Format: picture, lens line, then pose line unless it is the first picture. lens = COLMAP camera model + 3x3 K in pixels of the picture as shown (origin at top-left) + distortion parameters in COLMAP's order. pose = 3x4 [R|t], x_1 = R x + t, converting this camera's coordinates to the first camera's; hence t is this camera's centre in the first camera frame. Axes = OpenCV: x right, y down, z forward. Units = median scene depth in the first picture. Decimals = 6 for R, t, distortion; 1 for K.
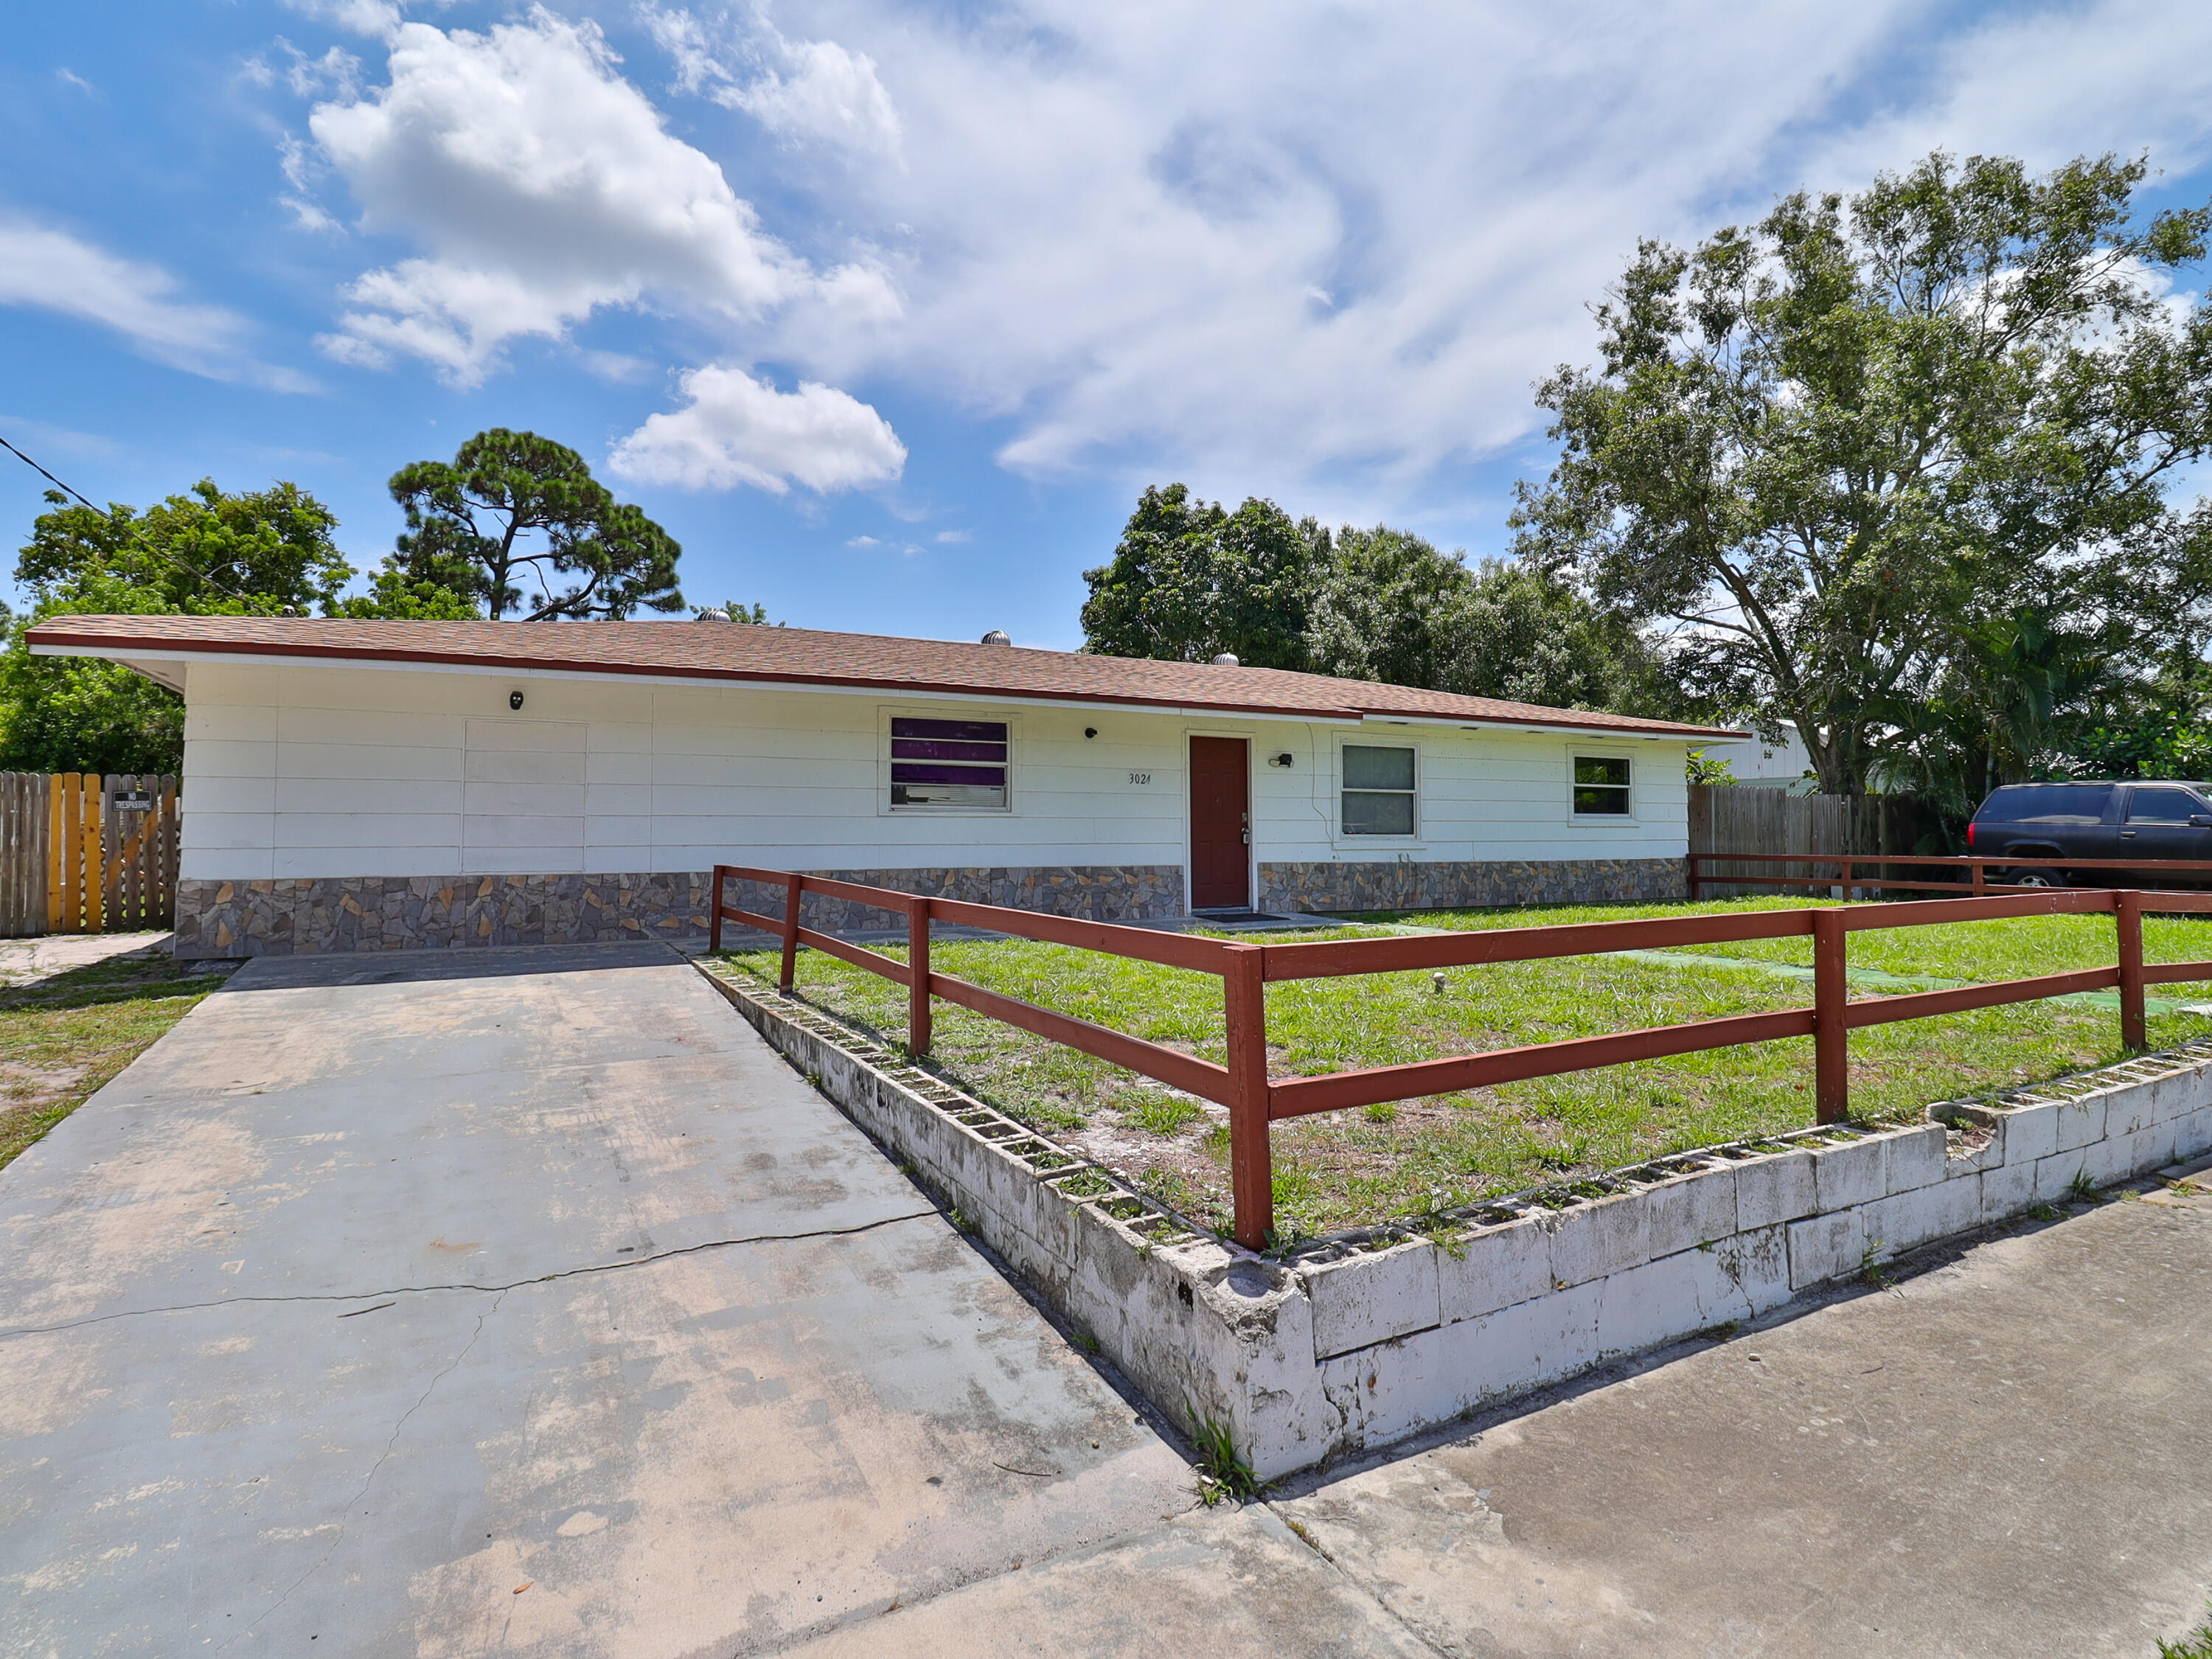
lens RADIAL K [[1147.9, 0, 1103.1], [0, 1147.9, 789.2], [0, 0, 1]] dist [-0.003508, -0.002458]
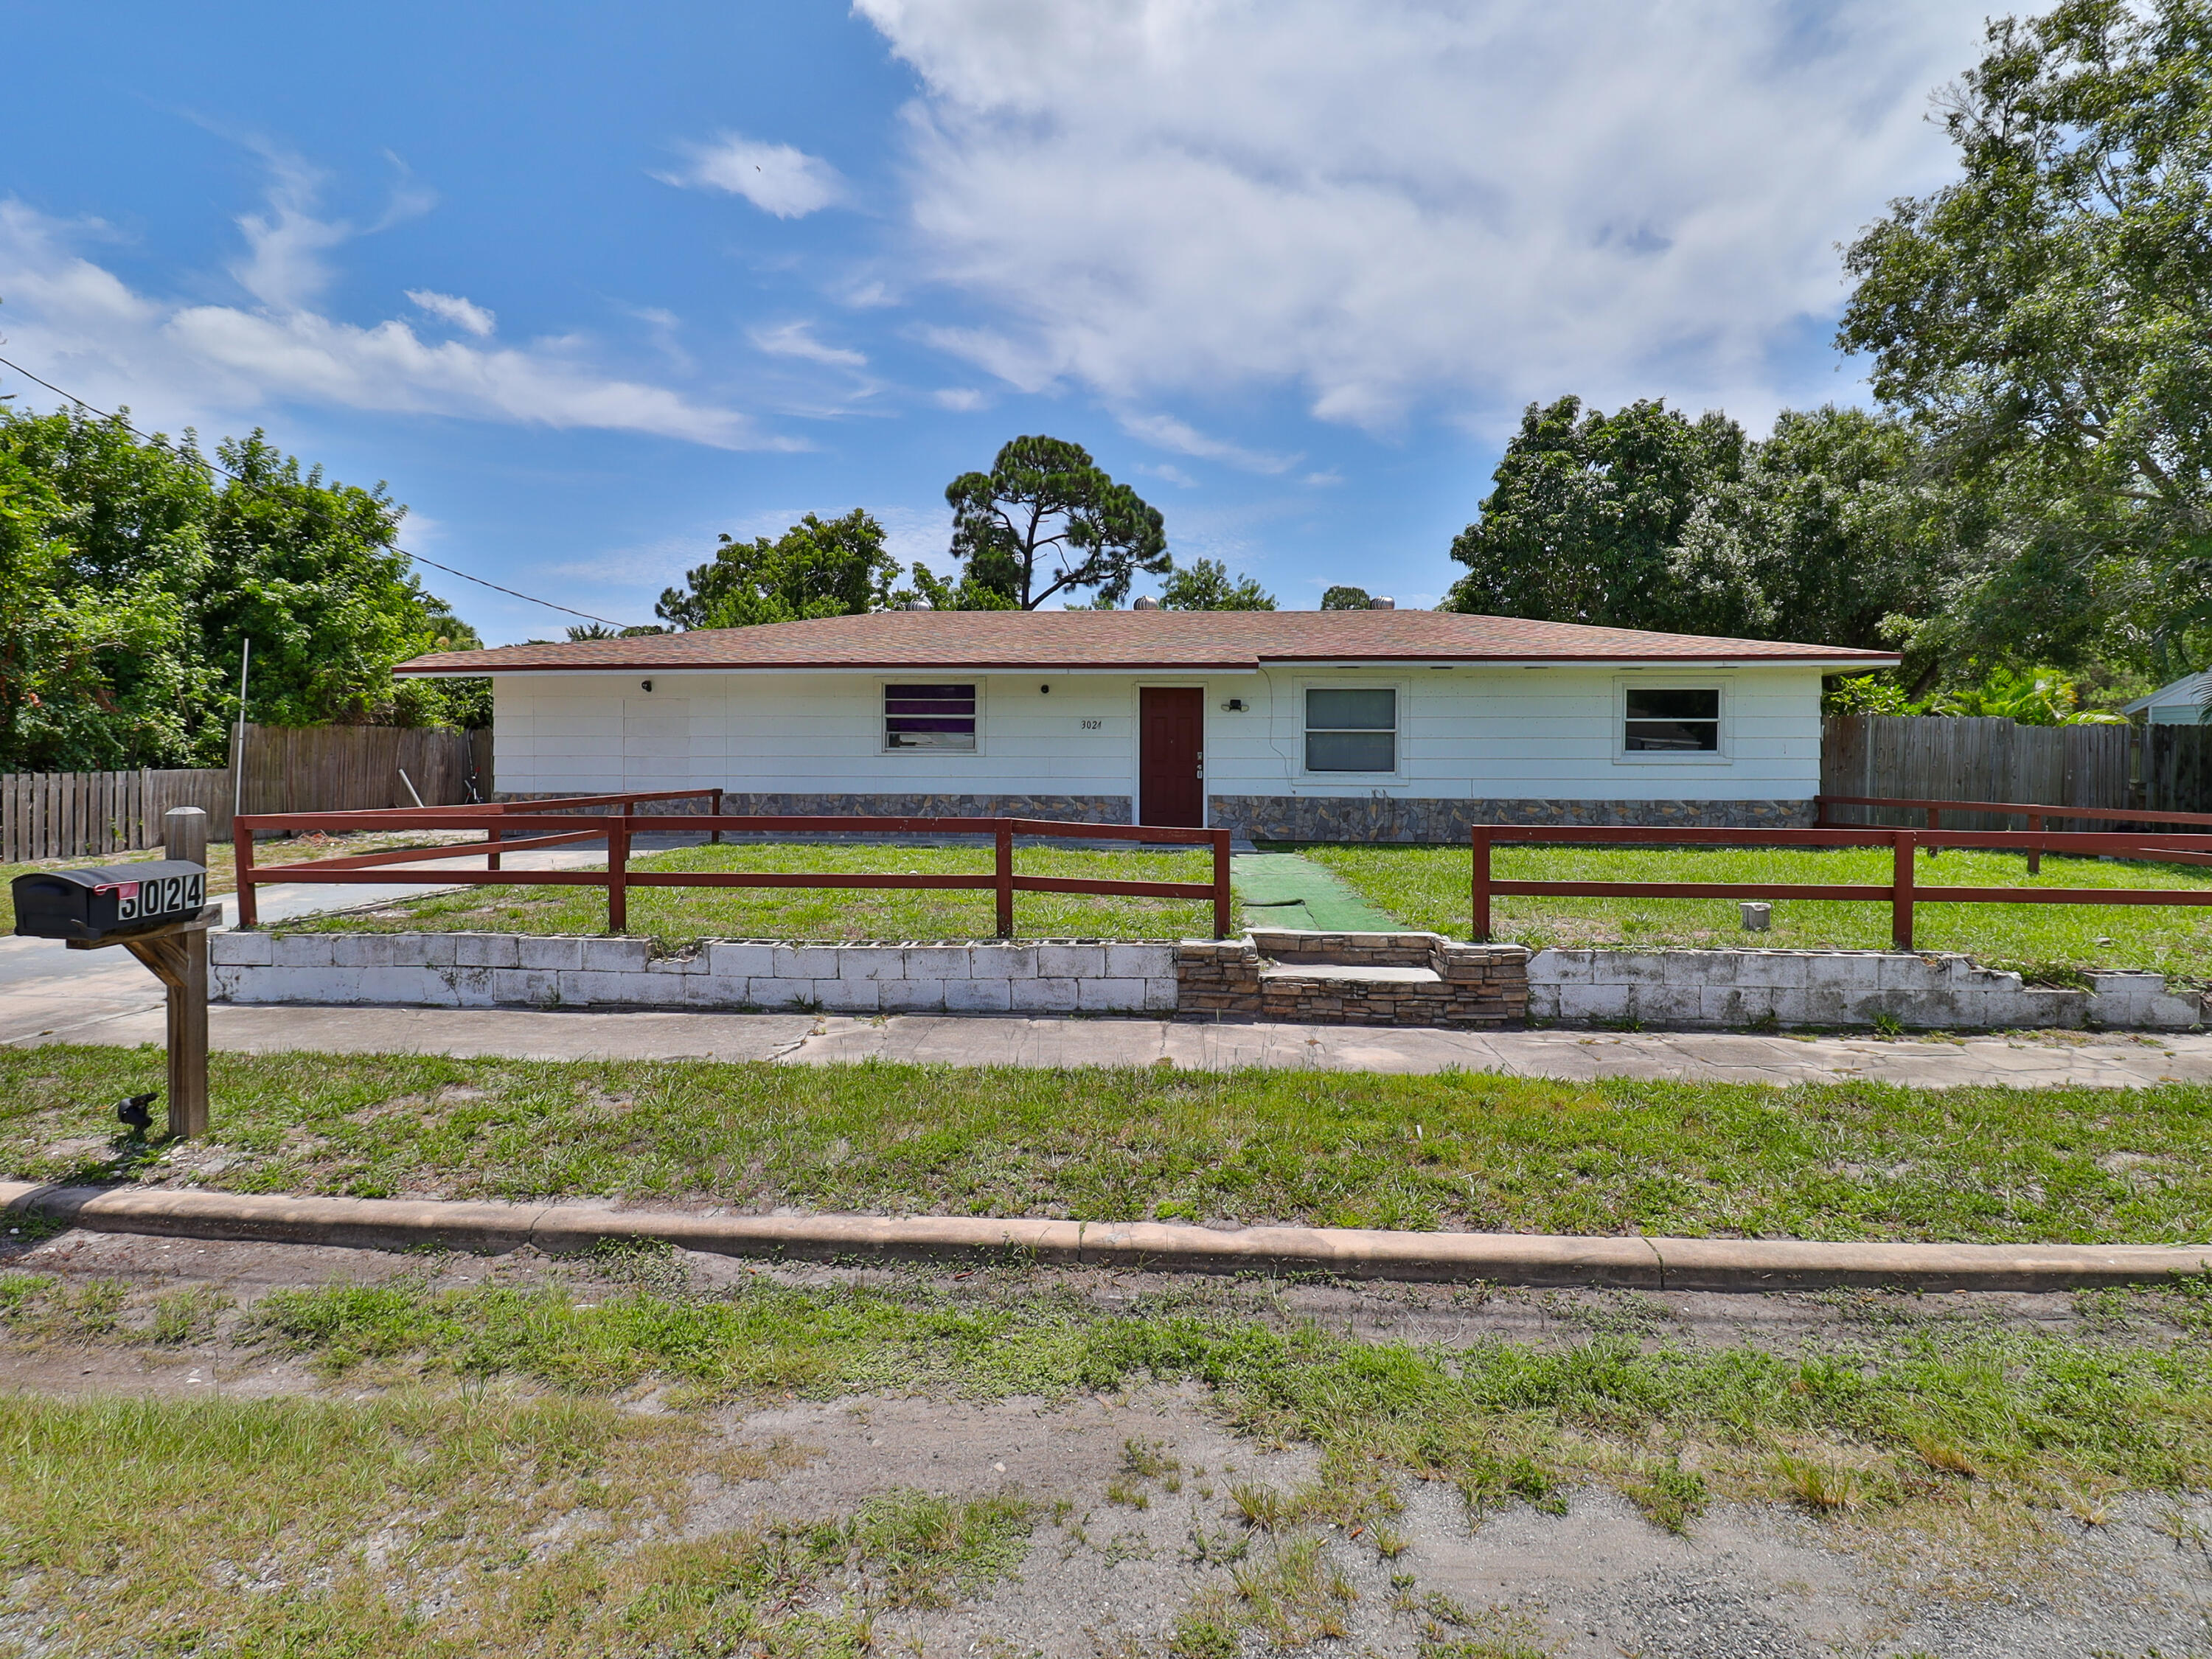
lens RADIAL K [[1147.9, 0, 1103.1], [0, 1147.9, 789.2], [0, 0, 1]] dist [-0.003508, -0.002458]
pose [[0.841293, 0.014760, -0.540377, 0.385106], [0.017067, 0.998404, 0.053842, -0.003376], [0.540309, -0.054520, 0.839698, -0.013530]]
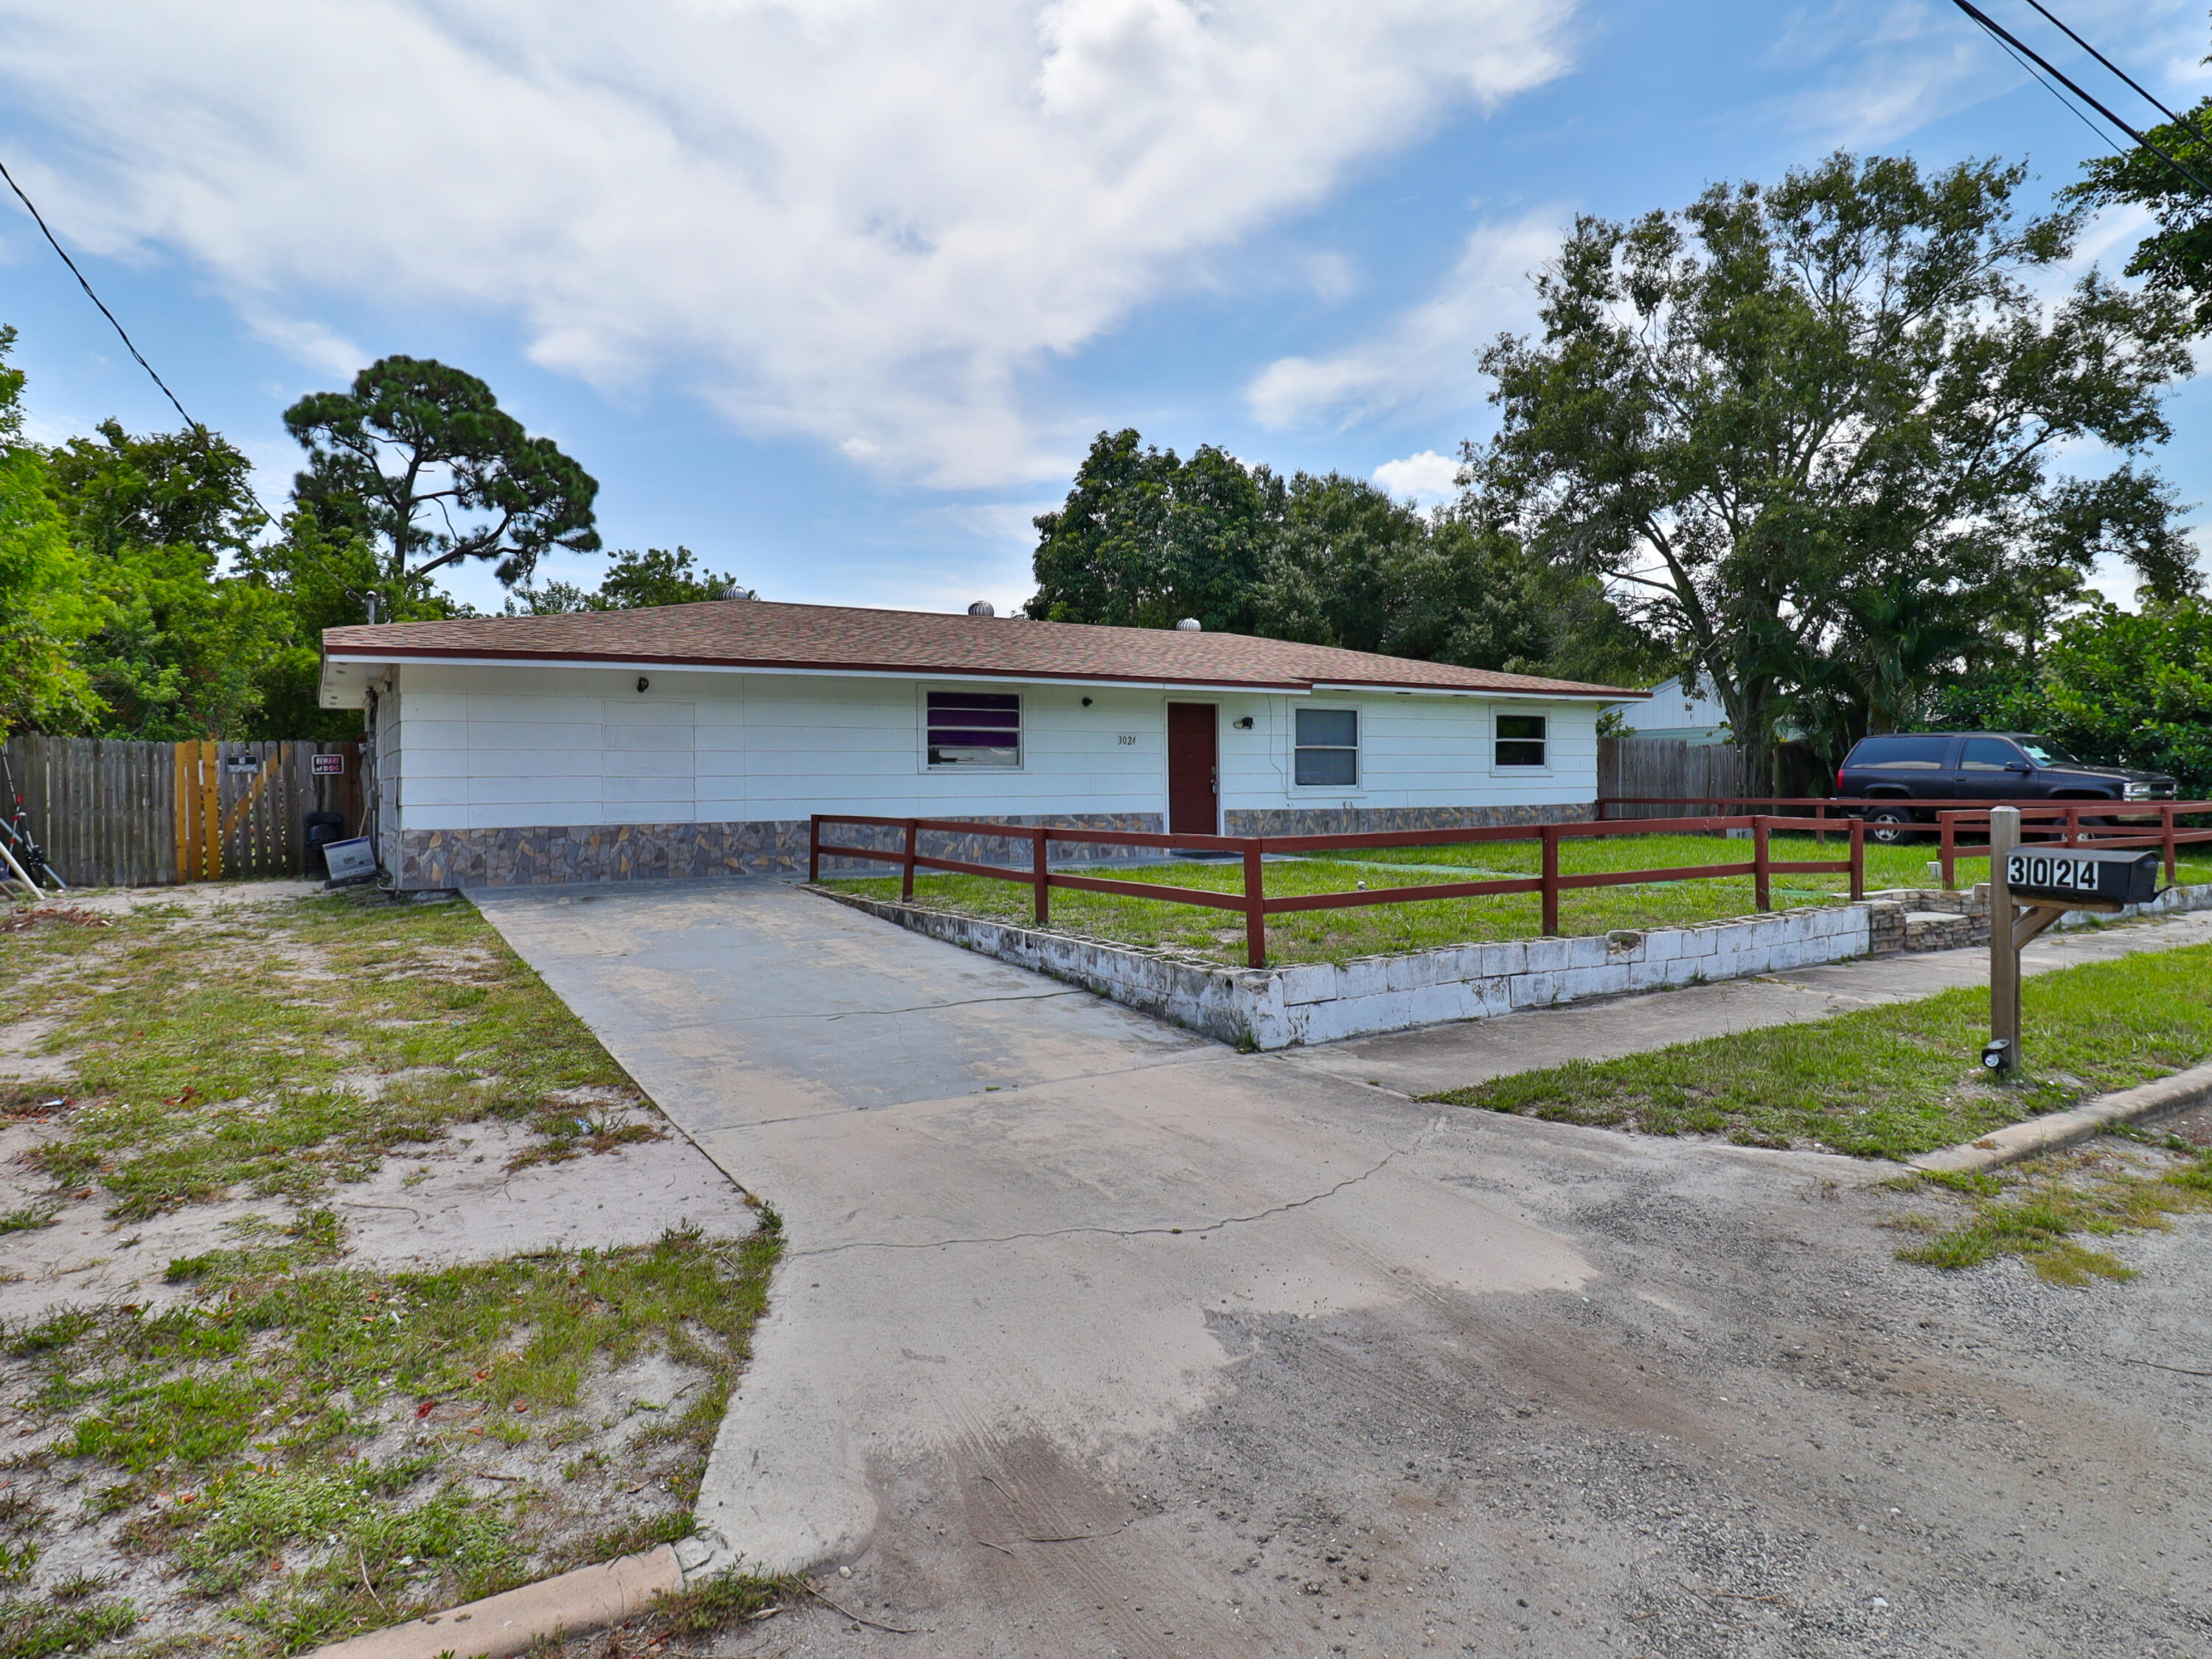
lens RADIAL K [[1304.4, 0, 1102.6], [0, 1304.4, 798.6], [0, 0, 1]] dist [-0.000228, 0.001903]
pose [[0.998244, -0.009487, 0.058465, -0.039675], [0.006549, 0.998715, 0.050247, -0.009000], [-0.058867, -0.049776, 0.997024, -0.190610]]
